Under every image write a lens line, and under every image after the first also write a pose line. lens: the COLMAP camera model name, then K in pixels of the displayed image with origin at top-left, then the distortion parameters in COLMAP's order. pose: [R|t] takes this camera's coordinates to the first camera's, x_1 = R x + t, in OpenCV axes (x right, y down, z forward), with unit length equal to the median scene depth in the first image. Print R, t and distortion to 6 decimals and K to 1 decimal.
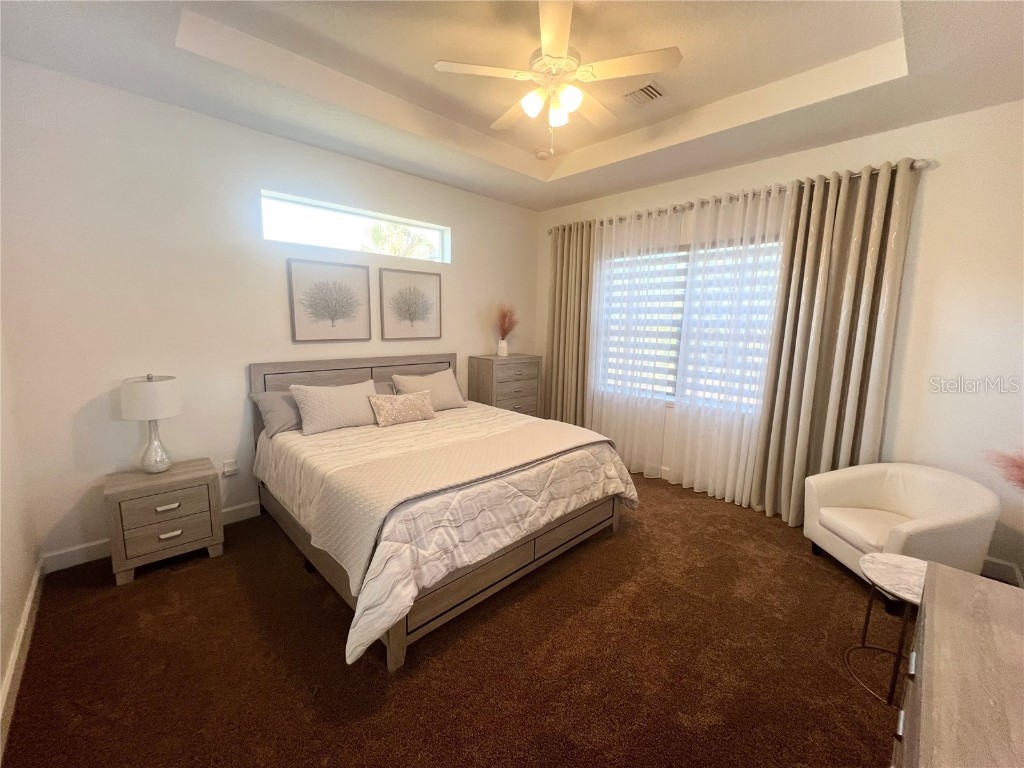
lens RADIAL K [[412.3, 0, 510.4], [0, 412.3, 383.6], [0, 0, 1]] dist [-0.002892, 0.000243]
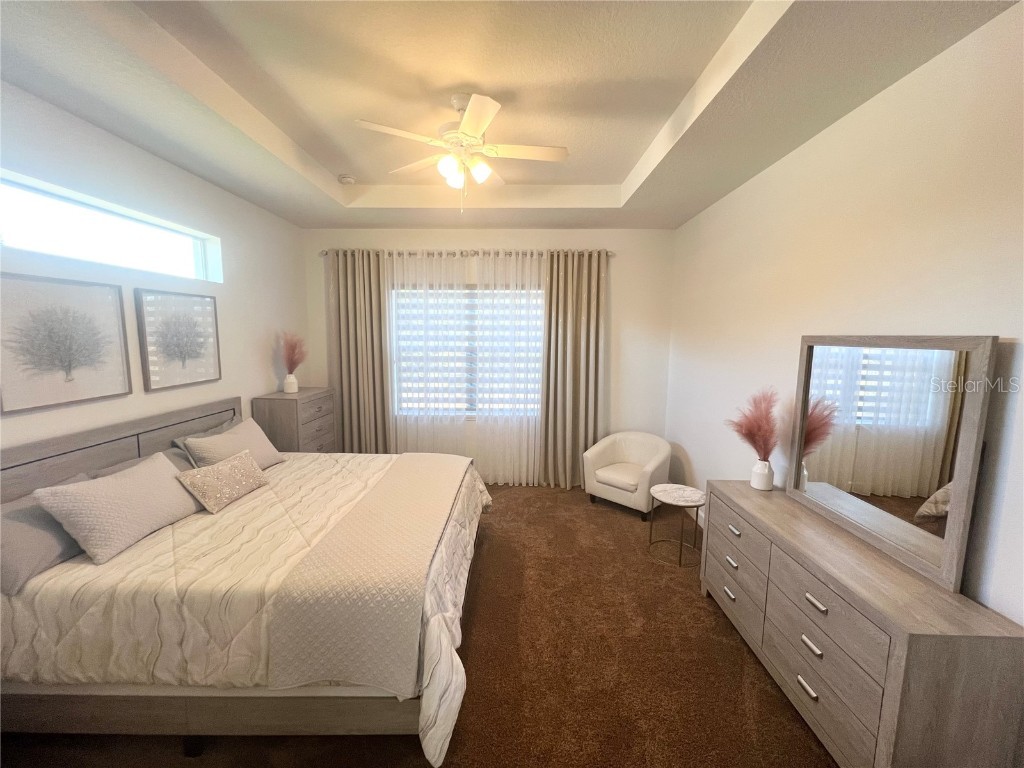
lens RADIAL K [[412.3, 0, 510.1], [0, 412.3, 384.0], [0, 0, 1]] dist [-0.002892, 0.000243]
pose [[0.705804, -0.101008, 0.701169, -0.393346], [0.115218, 0.992971, 0.027064, -0.073743], [-0.698974, 0.061685, 0.712481, 0.093925]]
